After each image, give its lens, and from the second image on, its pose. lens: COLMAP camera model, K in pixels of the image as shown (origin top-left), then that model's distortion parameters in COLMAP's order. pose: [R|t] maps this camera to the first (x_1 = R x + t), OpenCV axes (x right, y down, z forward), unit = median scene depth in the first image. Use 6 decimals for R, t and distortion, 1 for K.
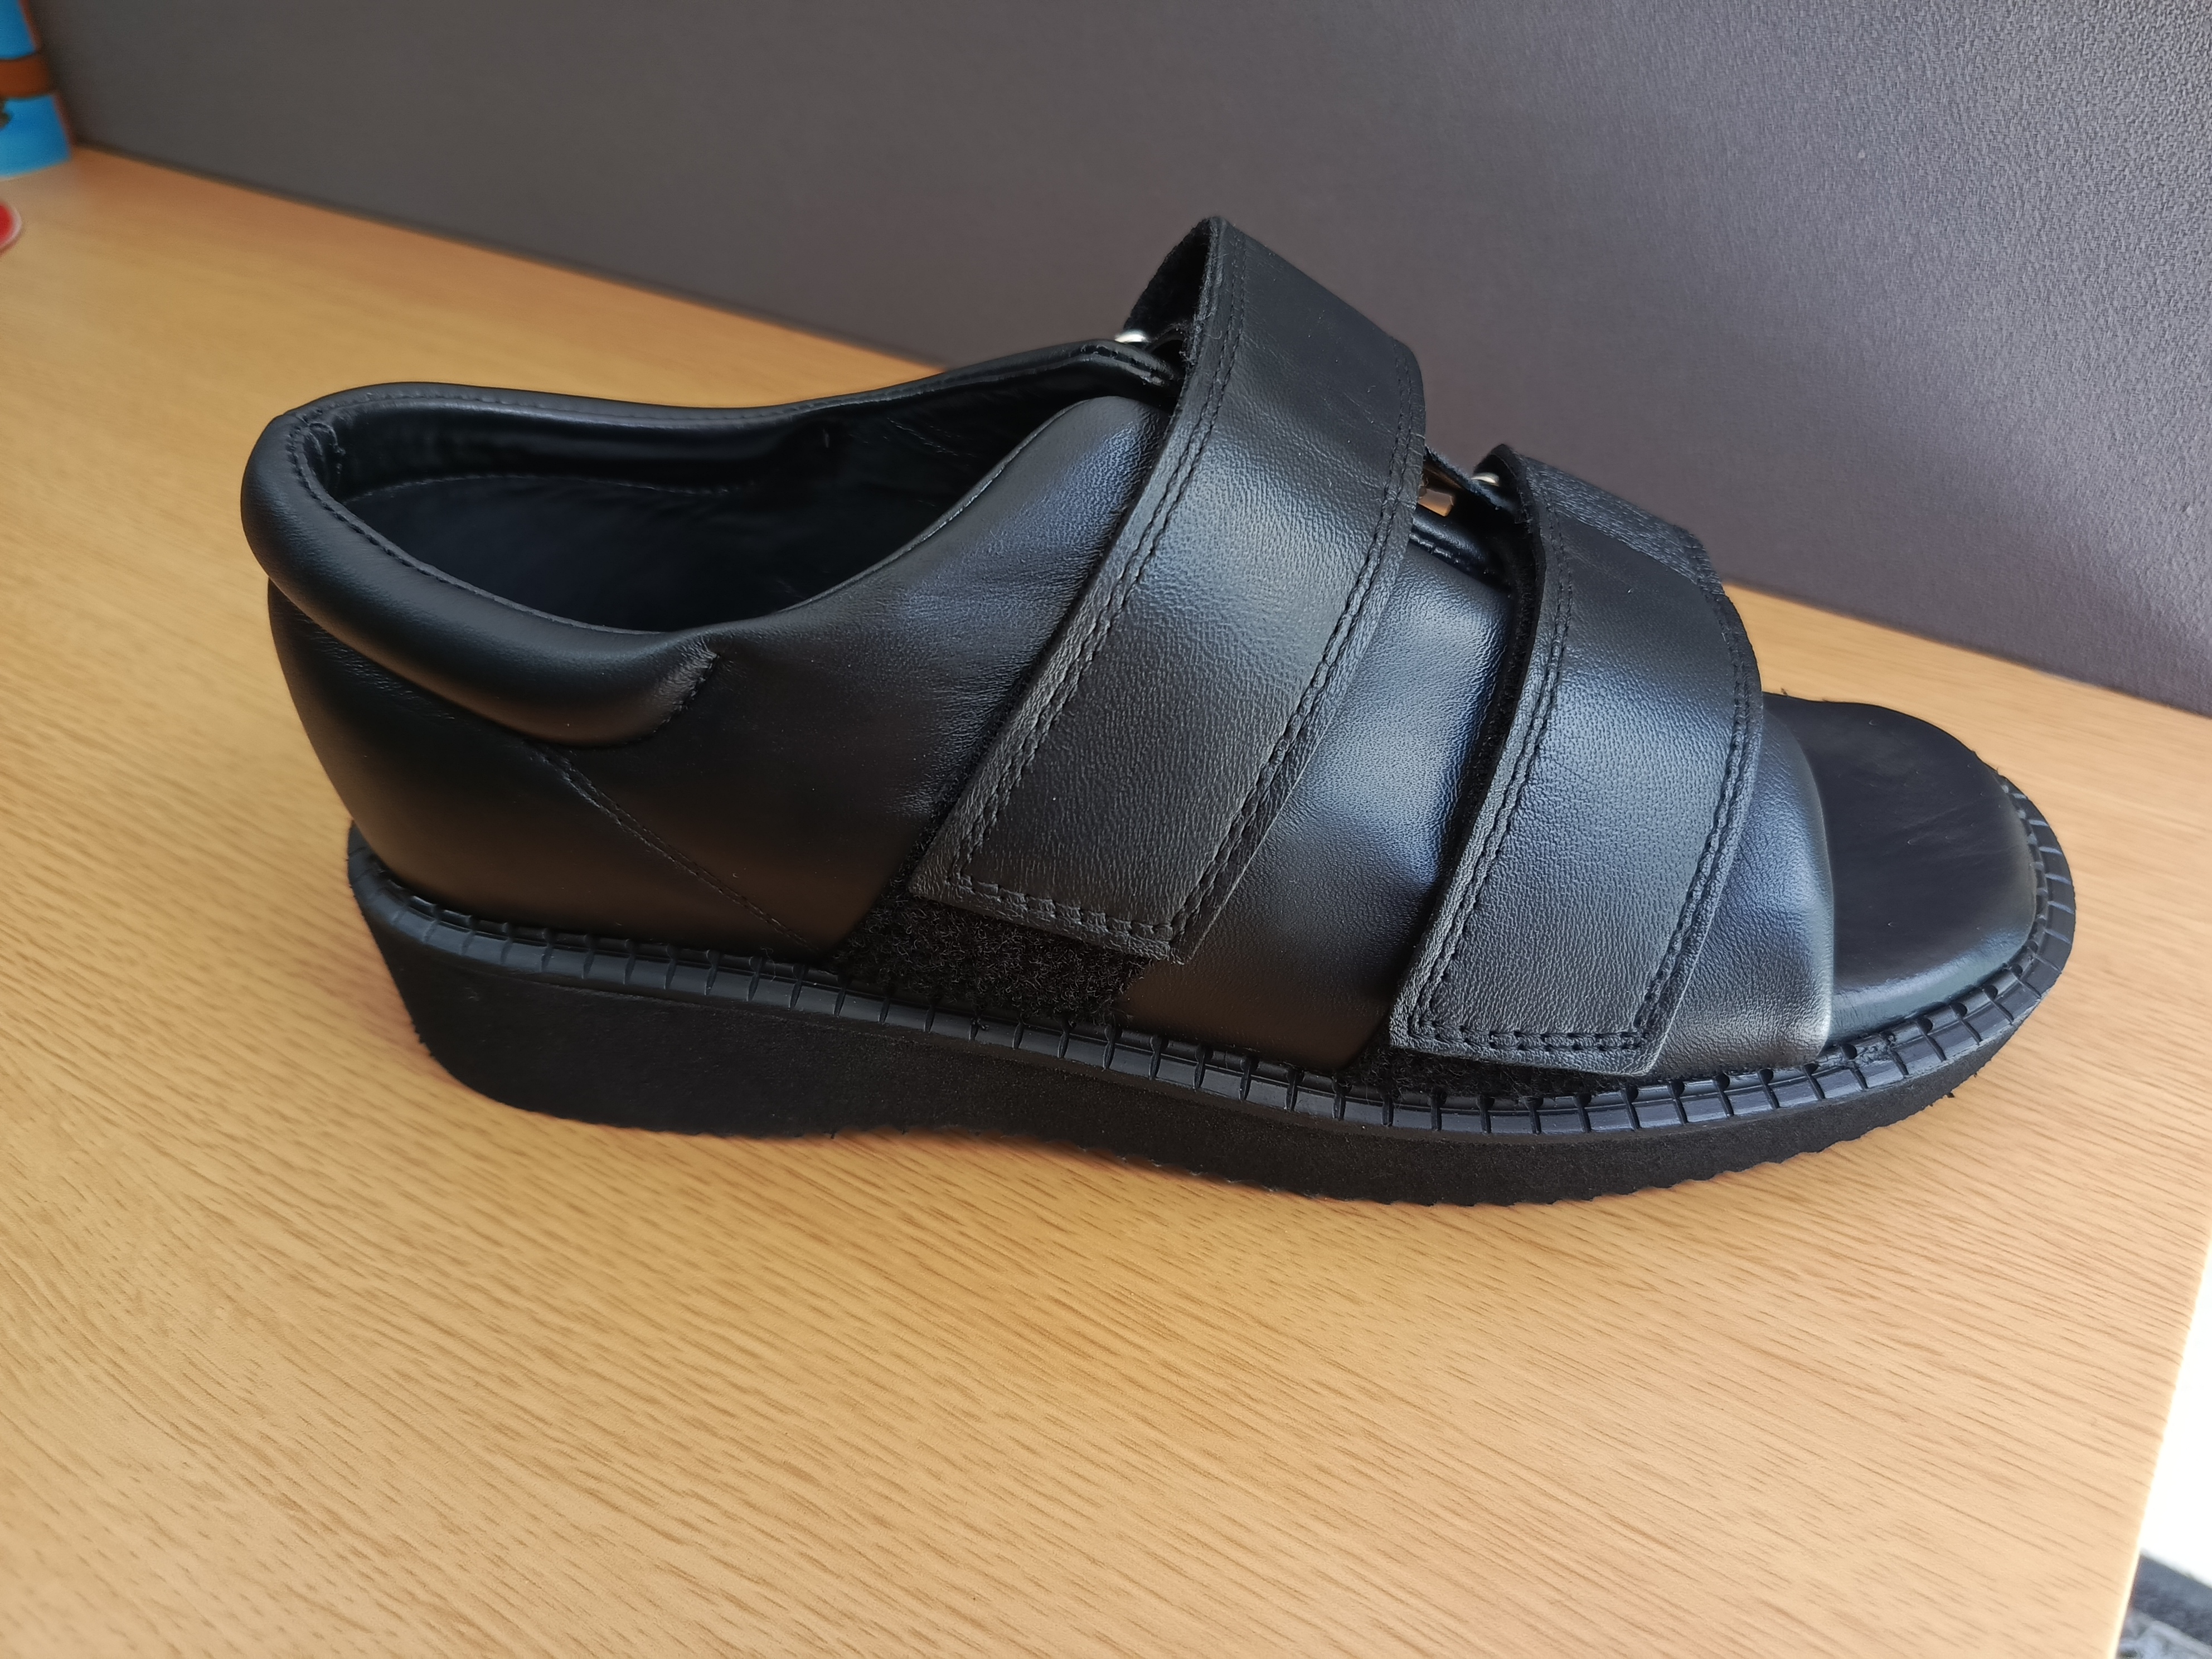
lens RADIAL K [[1609.1, 0, 1103.6], [0, 1609.1, 819.3], [0, 0, 1]] dist [-0.030276, 0.002055]
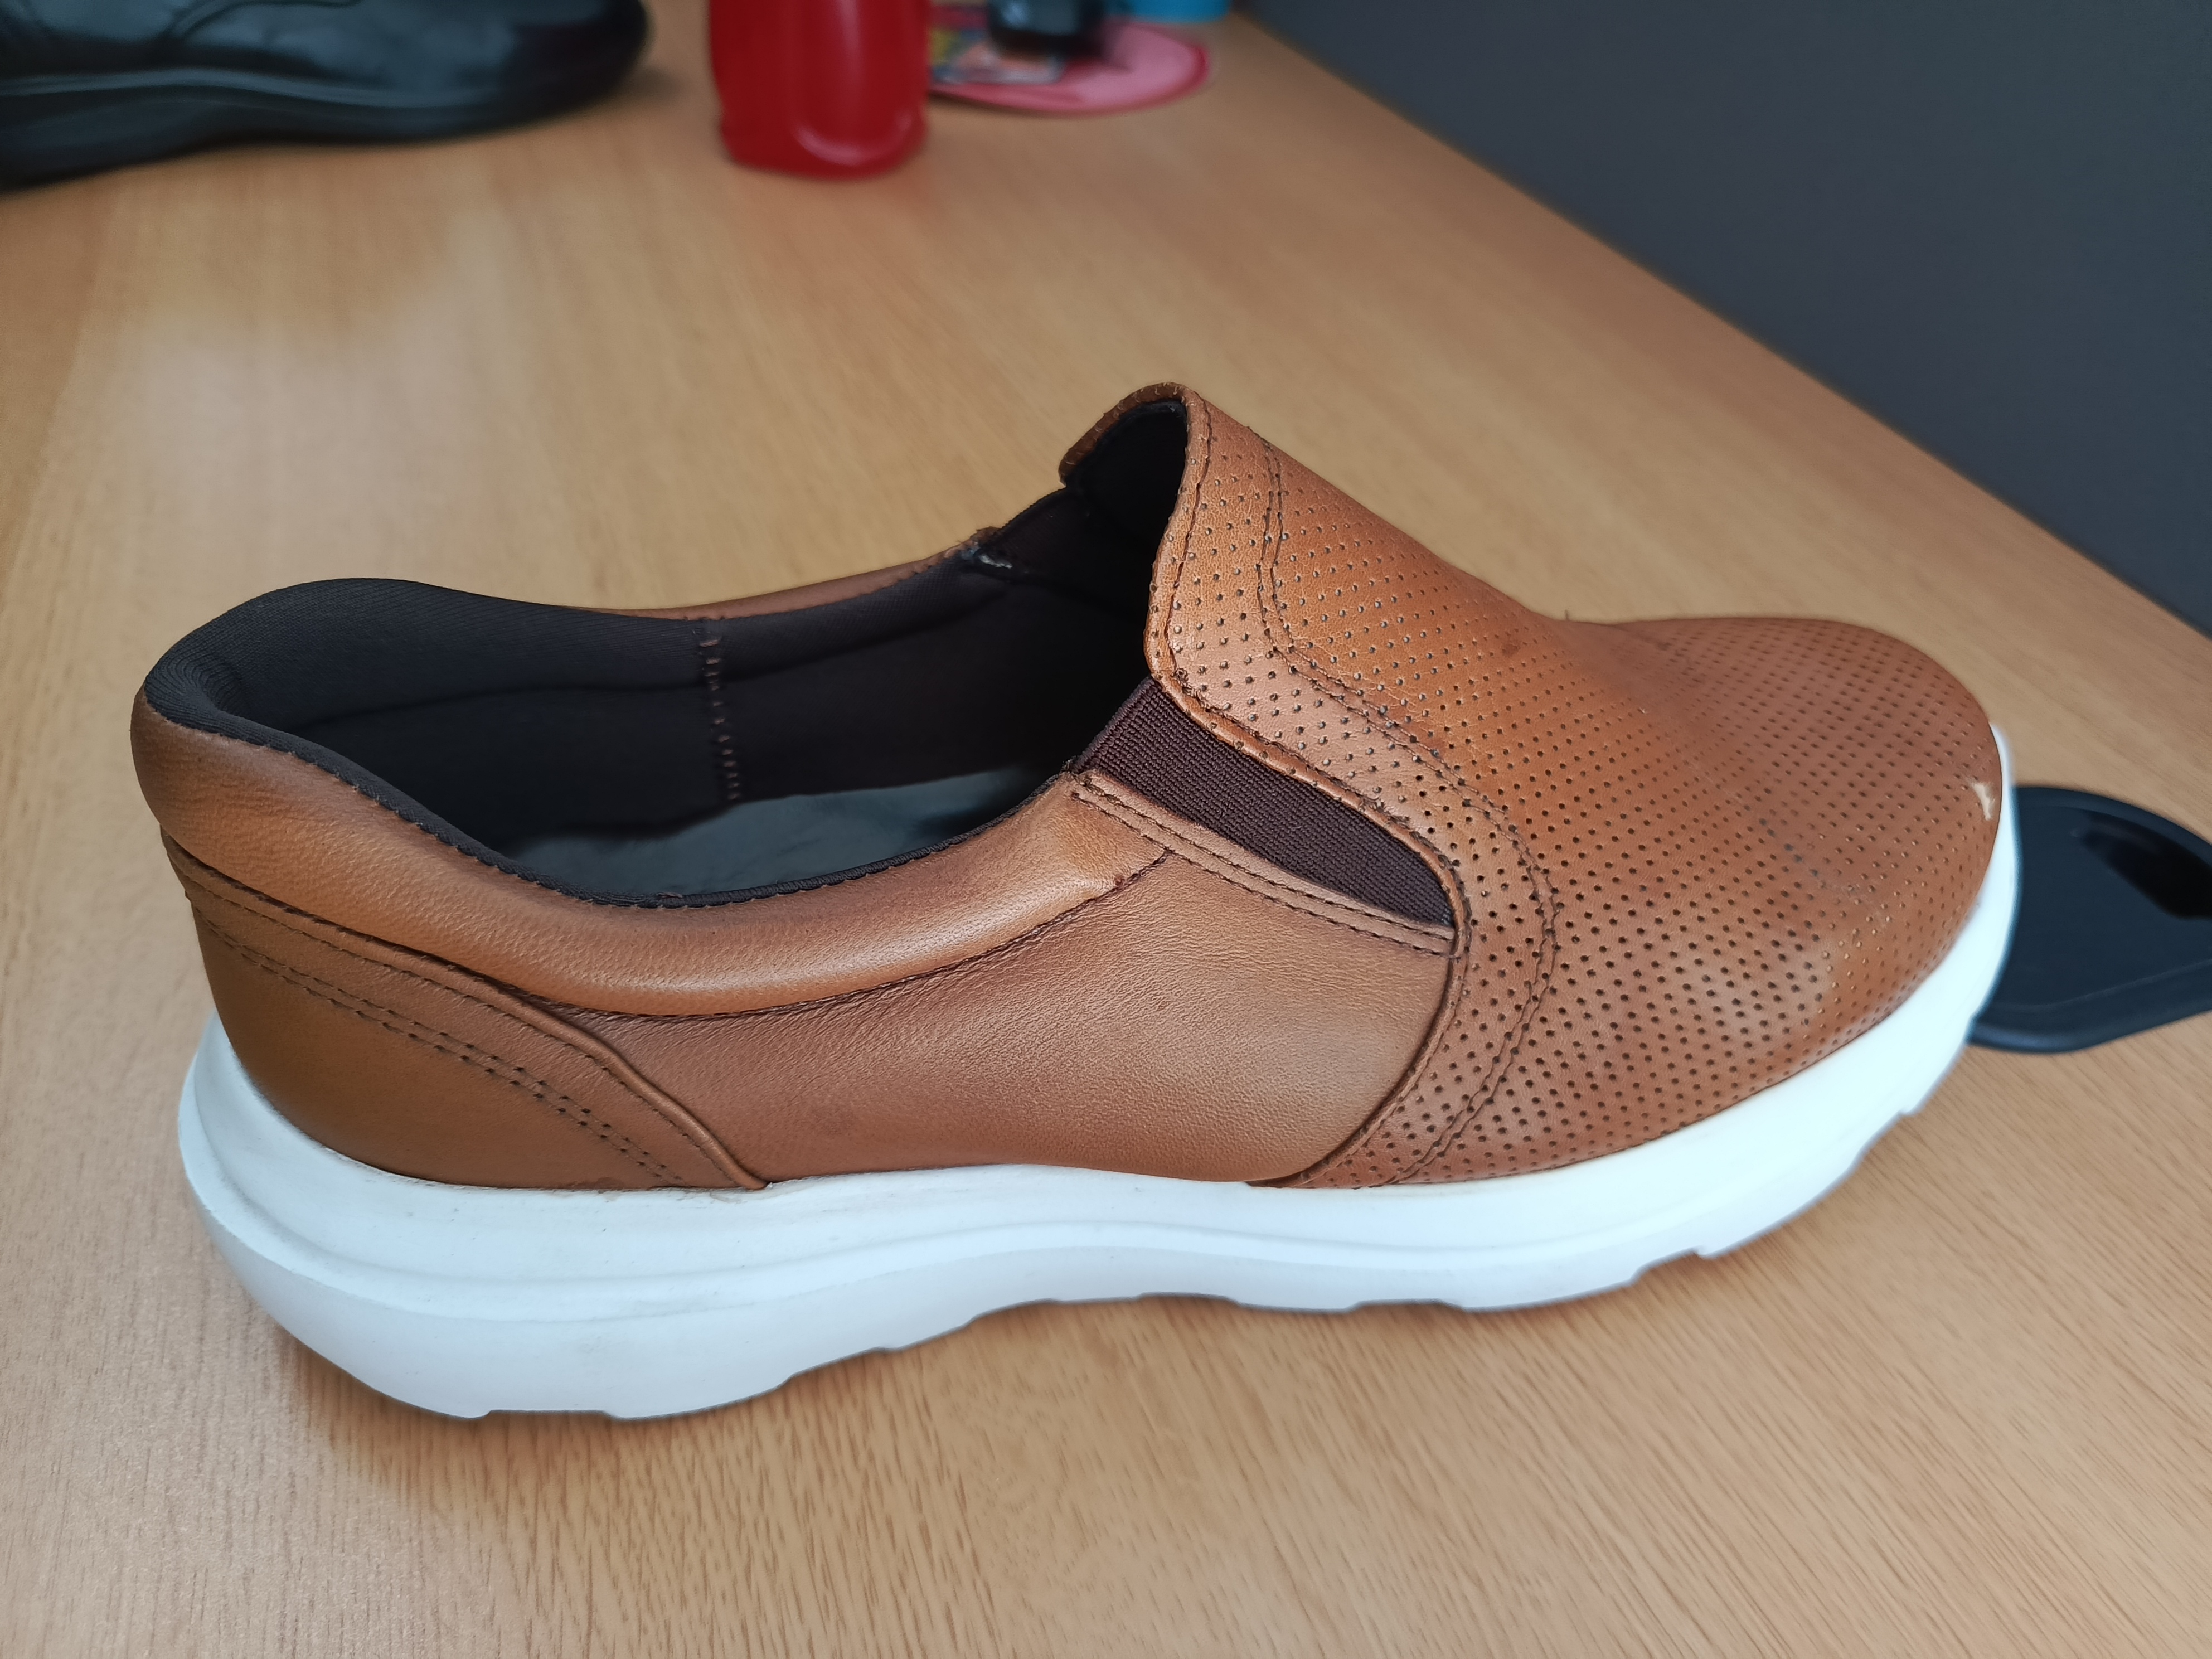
lens RADIAL K [[1609.1, 0, 1078.5], [0, 1609.1, 815.7], [0, 0, 1]] dist [-0.030276, 0.002055]
pose [[0.829399, 0.399691, -0.390313, -0.081333], [-0.378804, 0.915879, 0.132941, 0.033092], [0.410614, 0.037591, 0.911034, -0.387219]]
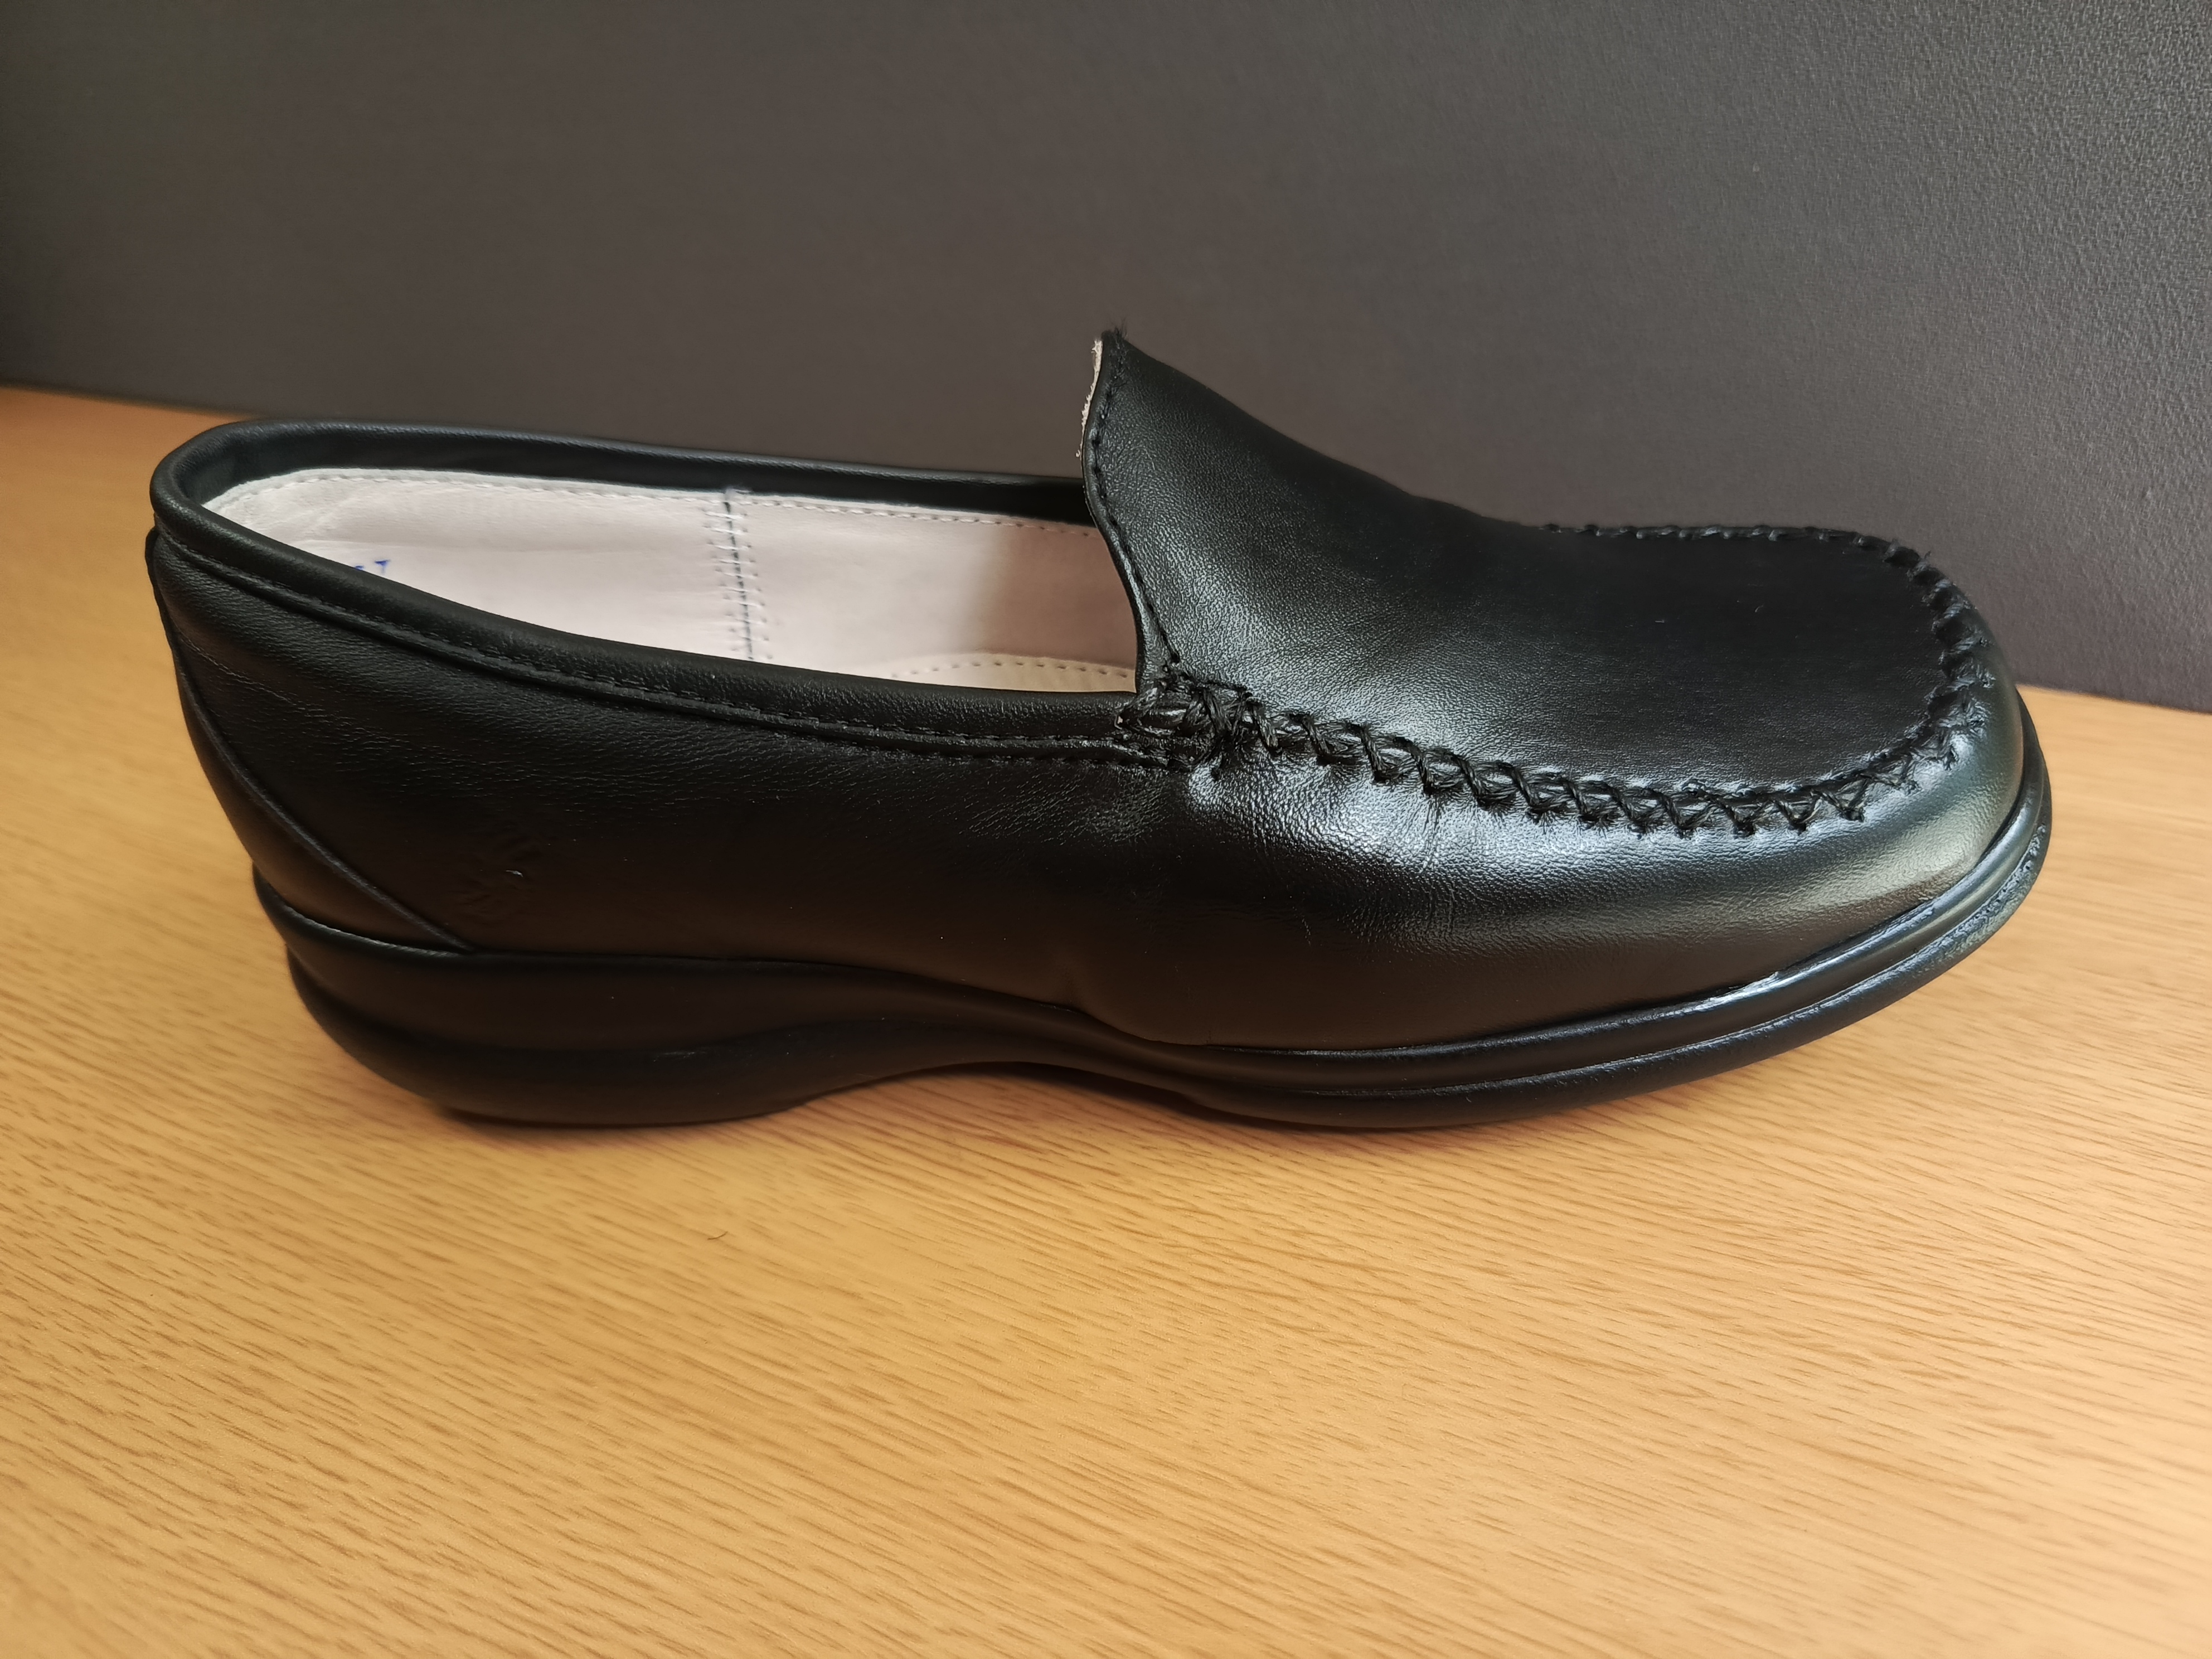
lens RADIAL K [[1609.1, 0, 1105.4], [0, 1609.1, 821.7], [0, 0, 1]] dist [-0.030276, 0.002055]
pose [[0.995279, -0.092803, 0.028425, 0.031662], [0.095201, 0.990445, -0.099772, 0.047301], [-0.018895, 0.102007, 0.994604, 0.133572]]
